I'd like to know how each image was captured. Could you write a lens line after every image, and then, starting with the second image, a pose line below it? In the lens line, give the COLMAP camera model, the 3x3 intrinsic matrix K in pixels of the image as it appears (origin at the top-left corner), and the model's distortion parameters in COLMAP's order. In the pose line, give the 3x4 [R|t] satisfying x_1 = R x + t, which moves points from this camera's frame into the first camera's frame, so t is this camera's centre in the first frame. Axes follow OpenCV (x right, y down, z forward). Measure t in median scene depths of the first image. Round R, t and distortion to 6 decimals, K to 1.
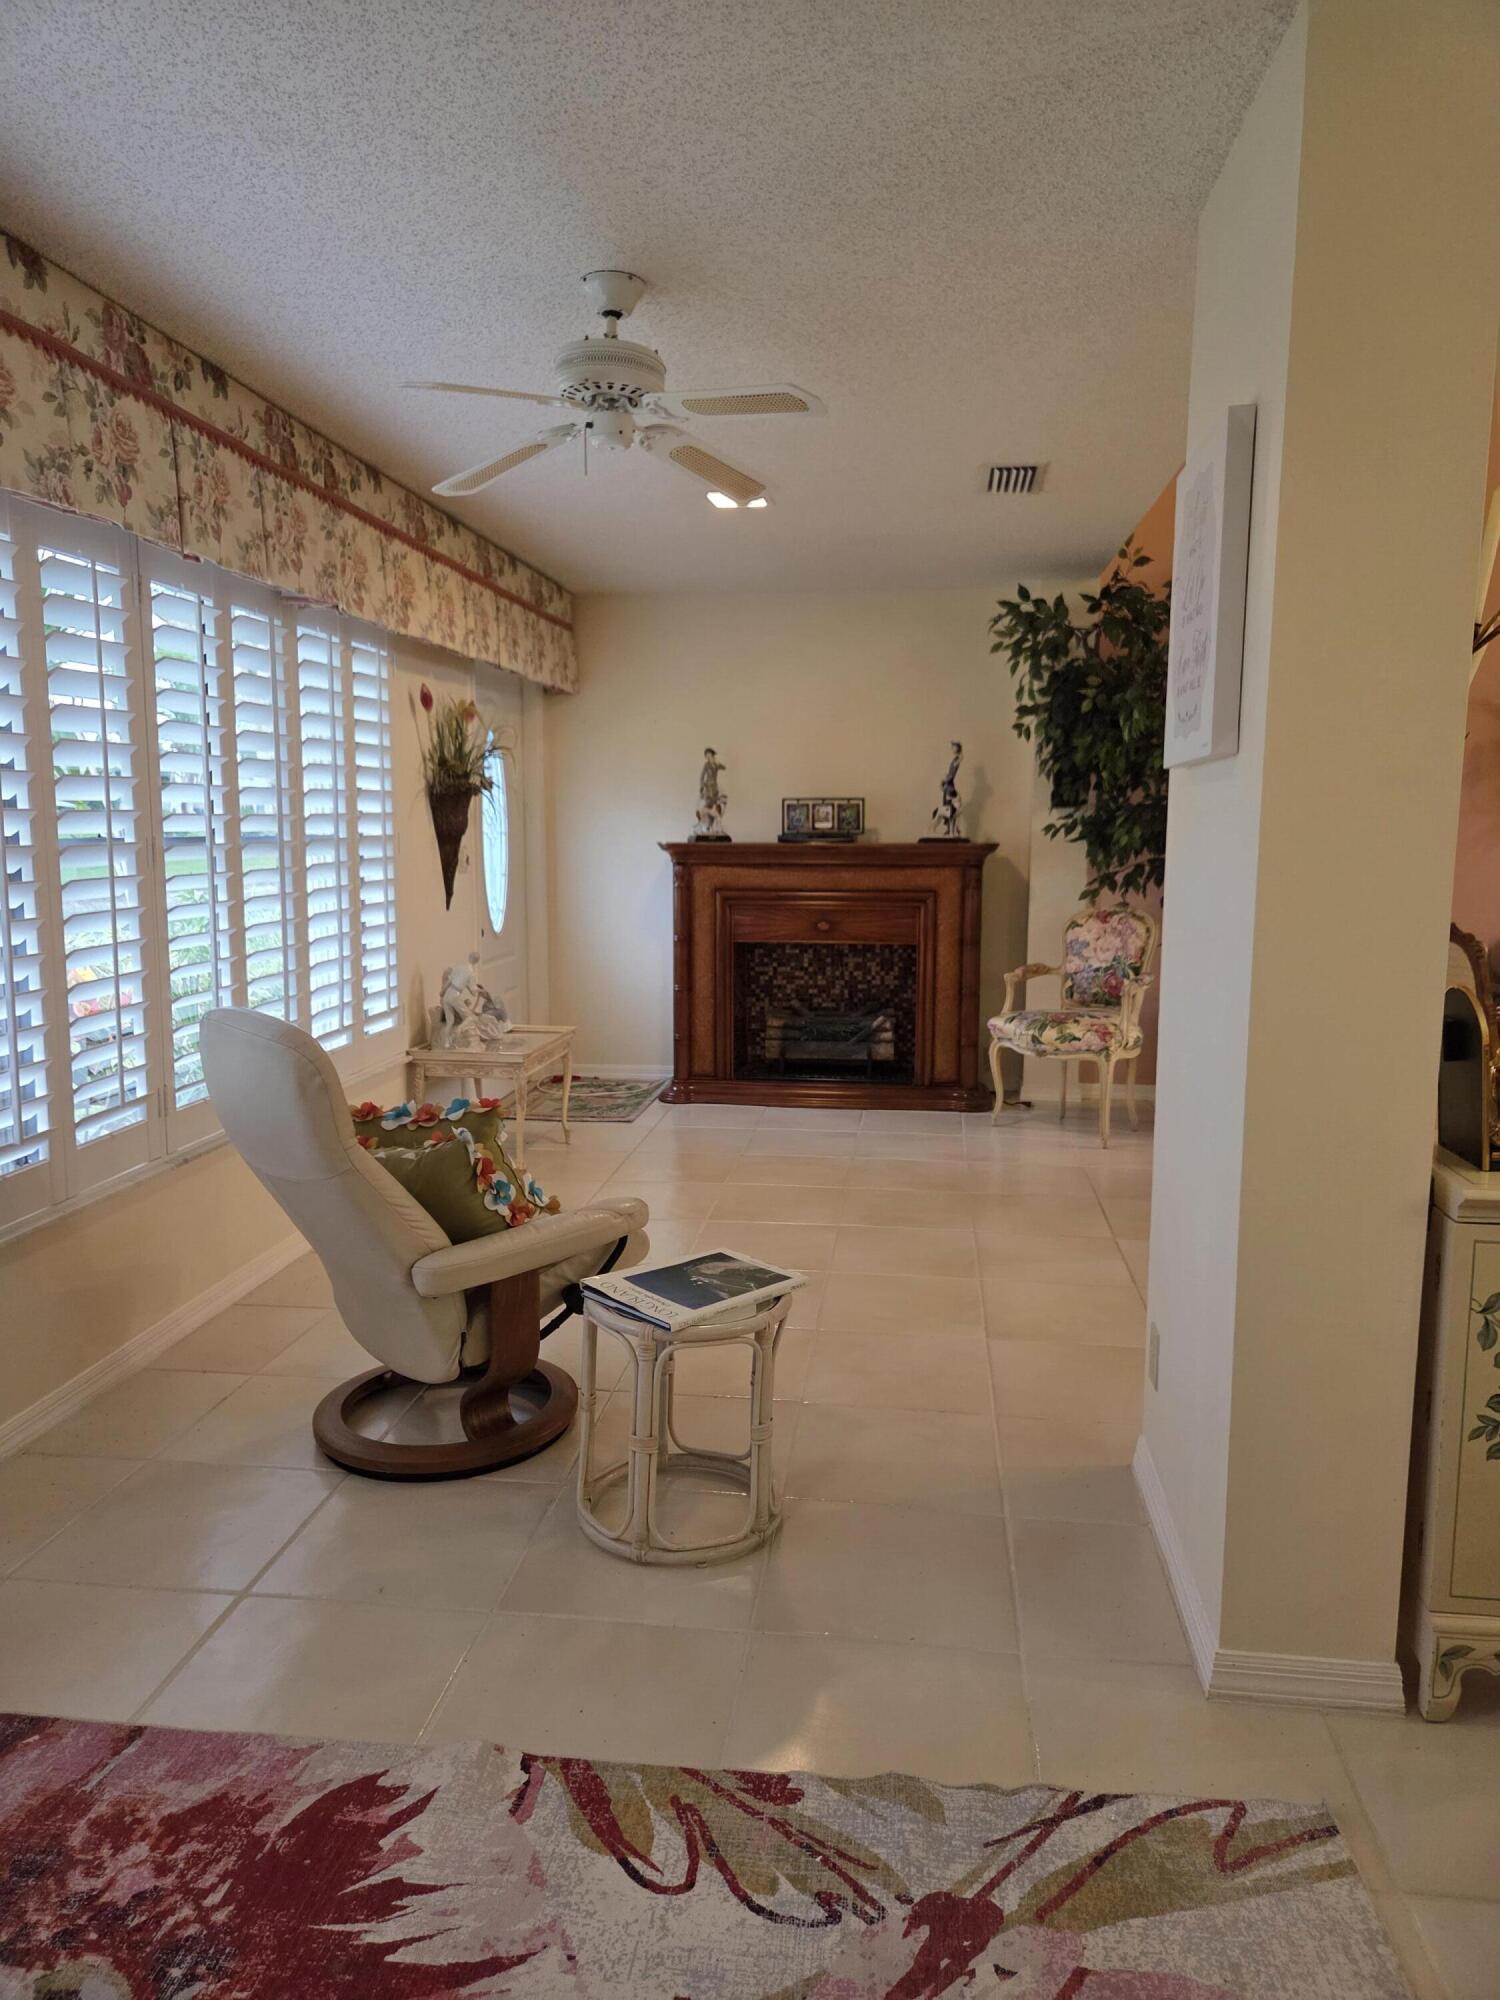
lens RADIAL K [[1344.4, 0, 775.7], [0, 1344.4, 951.7], [0, 0, 1]] dist [0.059438, -0.000891]
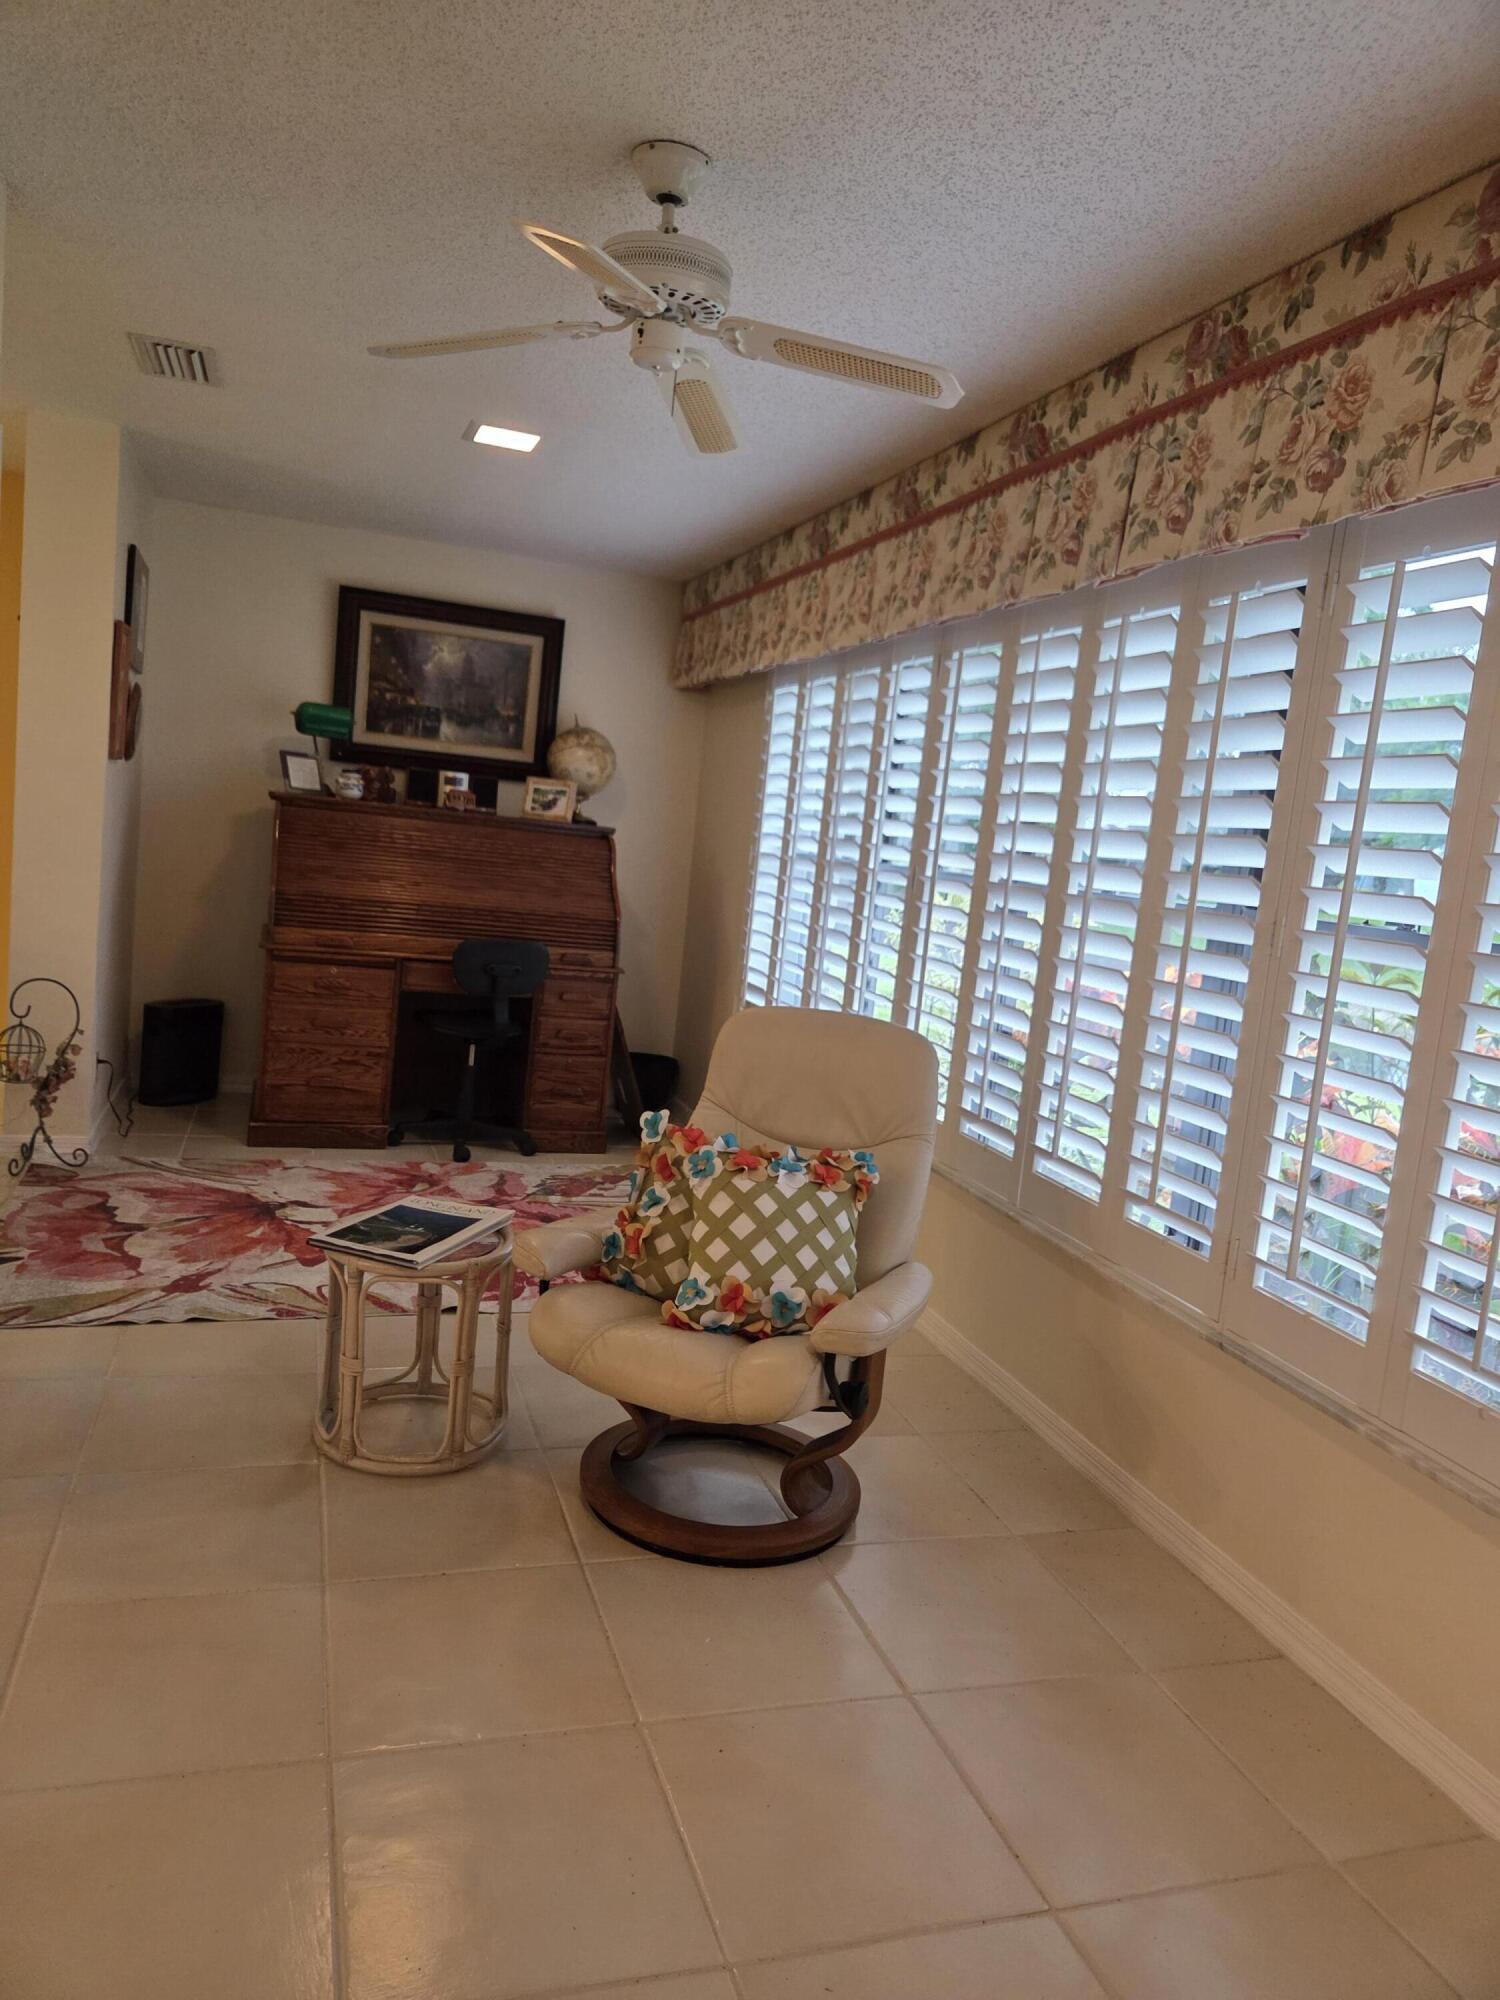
lens RADIAL K [[1365.7, 0, 744.2], [0, 1365.7, 1017.6], [0, 0, 1]] dist [0.056428, -0.068583]
pose [[-0.904141, -0.045442, -0.424810, 0.077866], [-0.151642, 0.963720, 0.219657, -0.086965], [0.399416, 0.263020, -0.878230, 0.887178]]
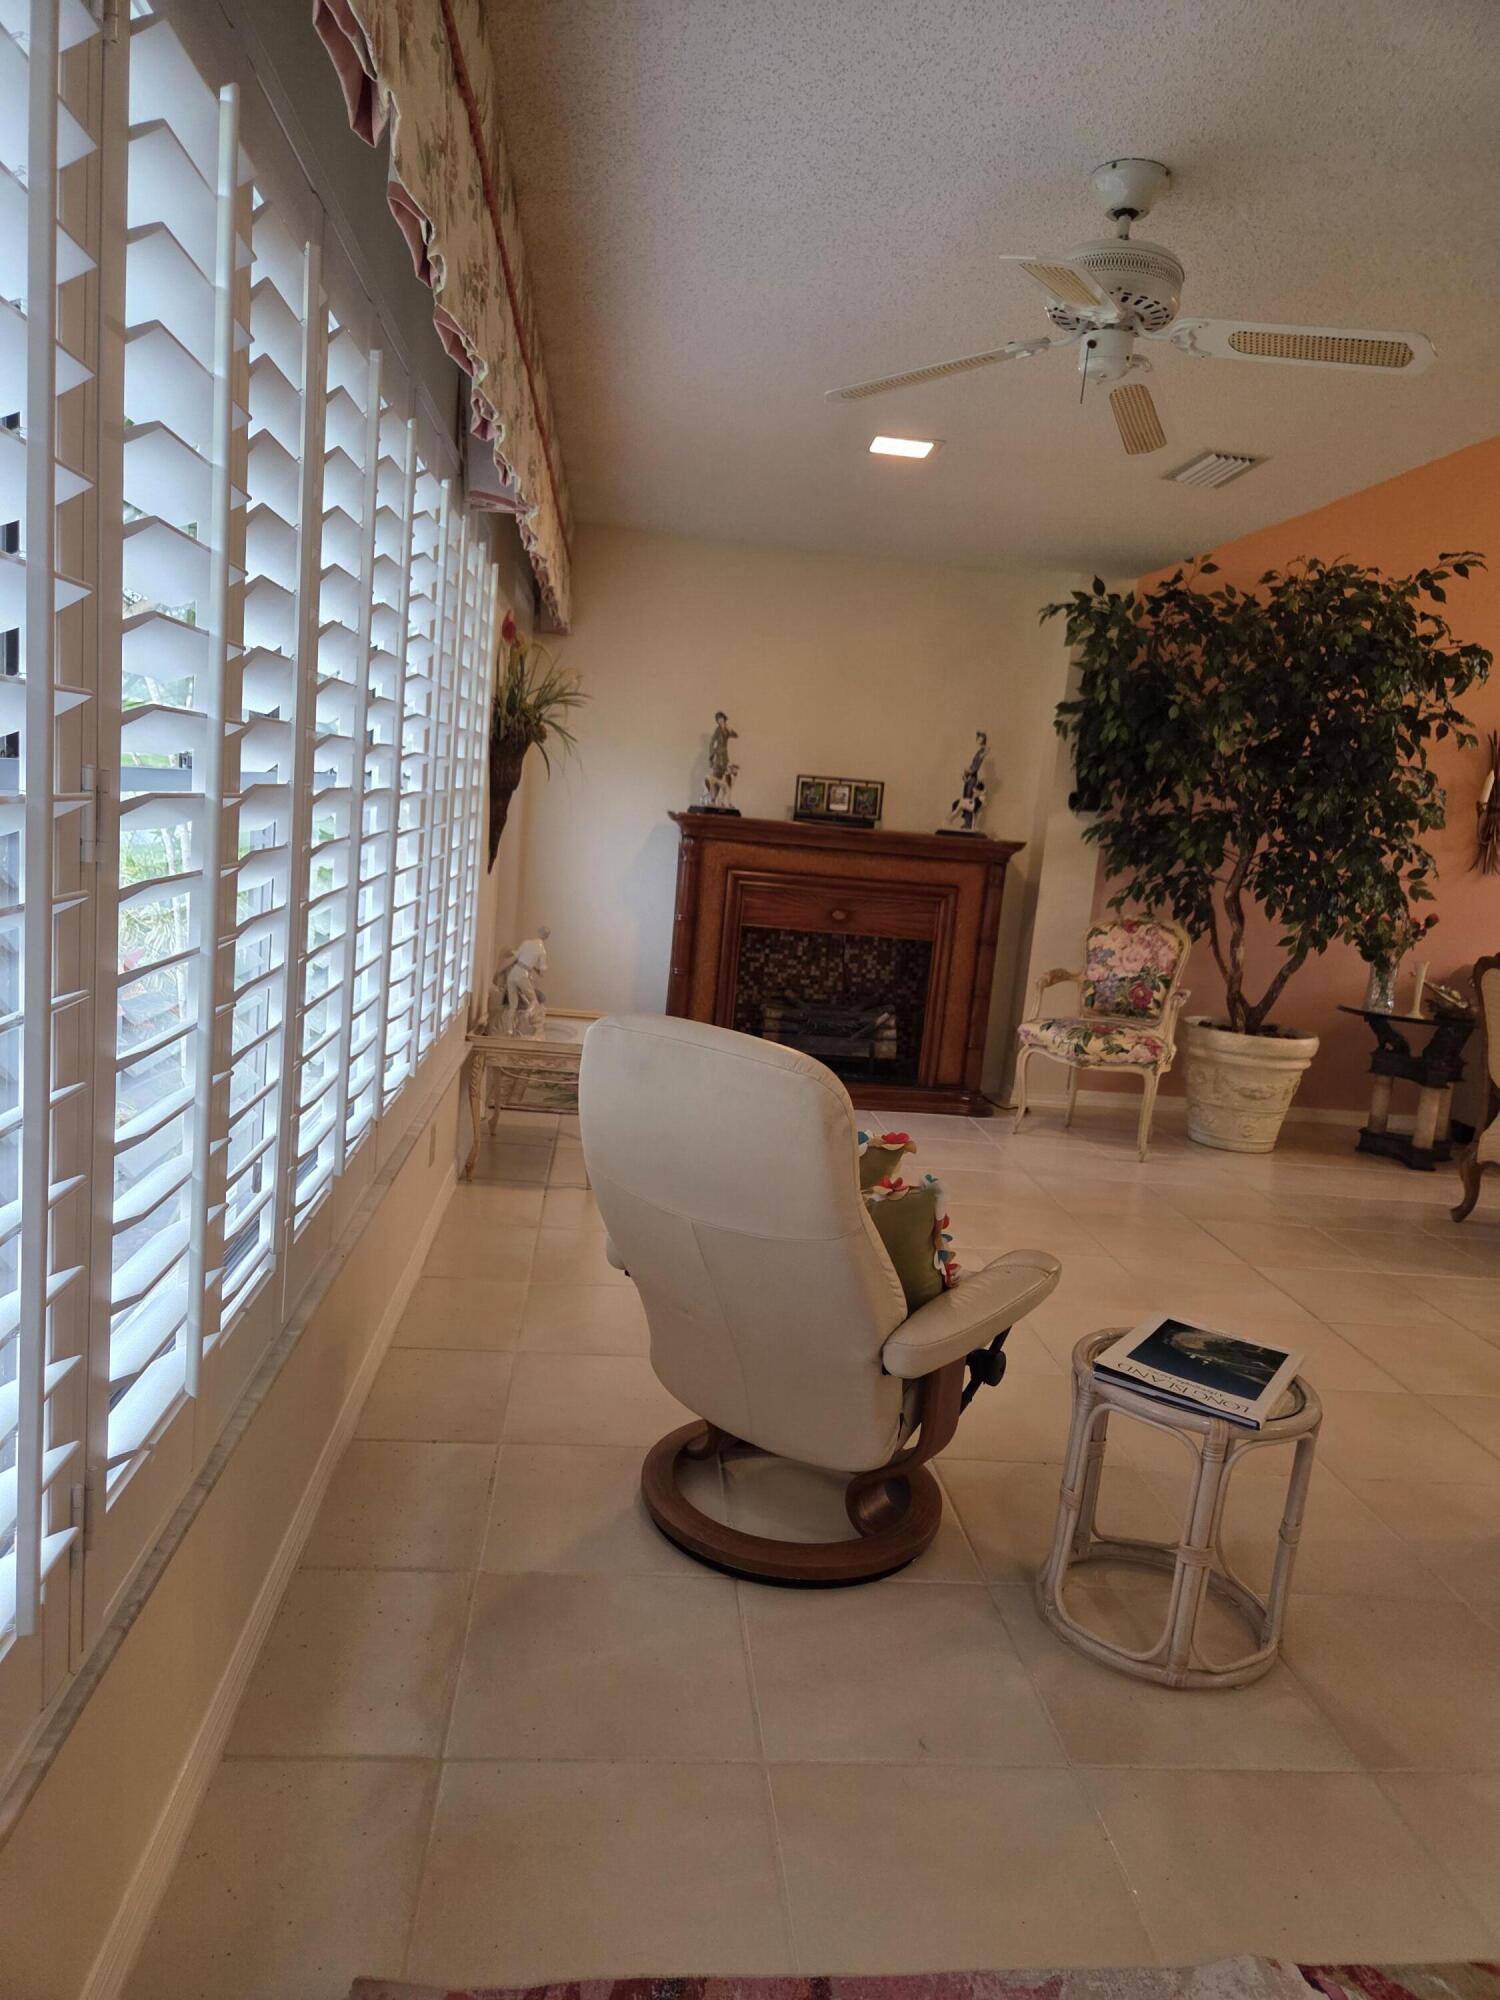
lens RADIAL K [[1337.3, 0, 756.9], [0, 1337.3, 978.1], [0, 0, 1]] dist [0.065528, -0.060986]
pose [[0.969925, 0.055011, 0.237106, -0.244035], [-0.065797, 0.997116, 0.037814, -0.006936], [-0.234342, -0.052277, 0.970748, 0.102454]]
